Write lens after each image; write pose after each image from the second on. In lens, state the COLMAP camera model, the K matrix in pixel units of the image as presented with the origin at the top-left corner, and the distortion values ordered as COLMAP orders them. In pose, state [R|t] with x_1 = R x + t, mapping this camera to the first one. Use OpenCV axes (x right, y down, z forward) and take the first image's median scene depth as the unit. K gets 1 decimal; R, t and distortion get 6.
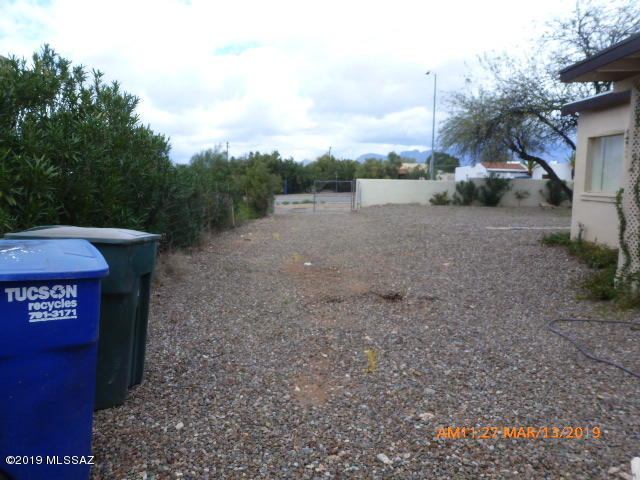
lens RADIAL K [[458.1, 0, 318.2], [0, 458.1, 239.0], [0, 0, 1]] dist [-0.061762, 0.018701]
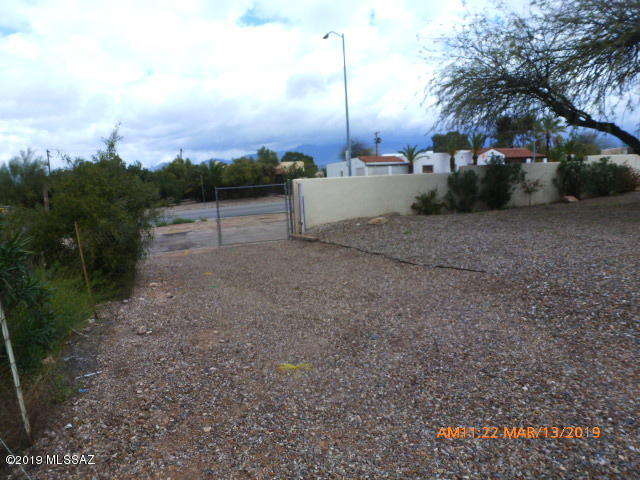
lens RADIAL K [[458.1, 0, 318.3], [0, 458.1, 235.5], [0, 0, 1]] dist [-0.061762, 0.018701]
pose [[0.943324, -0.101893, 0.315846, -0.065354], [0.107127, 0.994245, 0.000797, -0.060481], [-0.314109, 0.033084, 0.948810, 0.466396]]
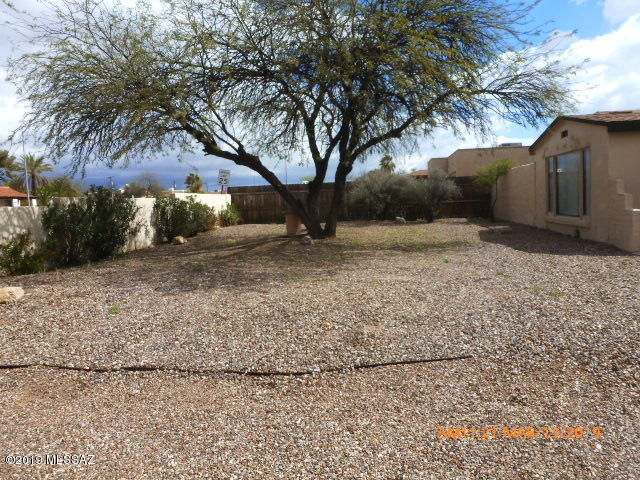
lens RADIAL K [[458.1, 0, 320.4], [0, 458.1, 241.5], [0, 0, 1]] dist [-0.061762, 0.018701]
pose [[0.164676, -0.102151, 0.981044, -0.054531], [0.158675, 0.984412, 0.075867, -0.086538], [-0.973501, 0.143174, 0.178318, 0.682001]]
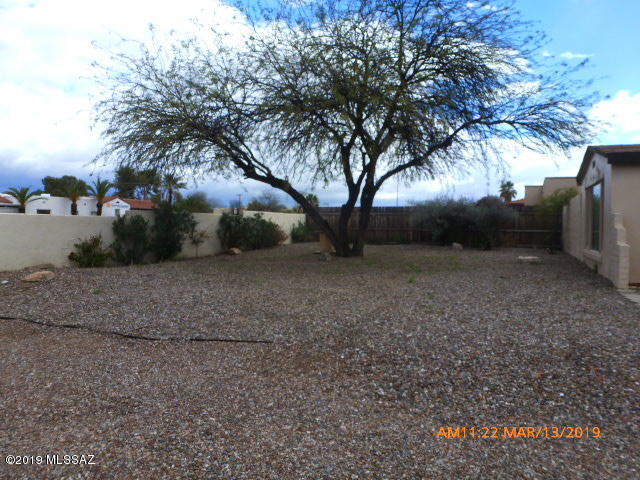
lens RADIAL K [[458.1, 0, 324.2], [0, 458.1, 250.3], [0, 0, 1]] dist [-0.061762, 0.018701]
pose [[0.416697, -0.054966, 0.907382, -0.066092], [0.105435, 0.994356, 0.011816, -0.068722], [-0.902911, 0.090746, 0.420140, 0.564197]]
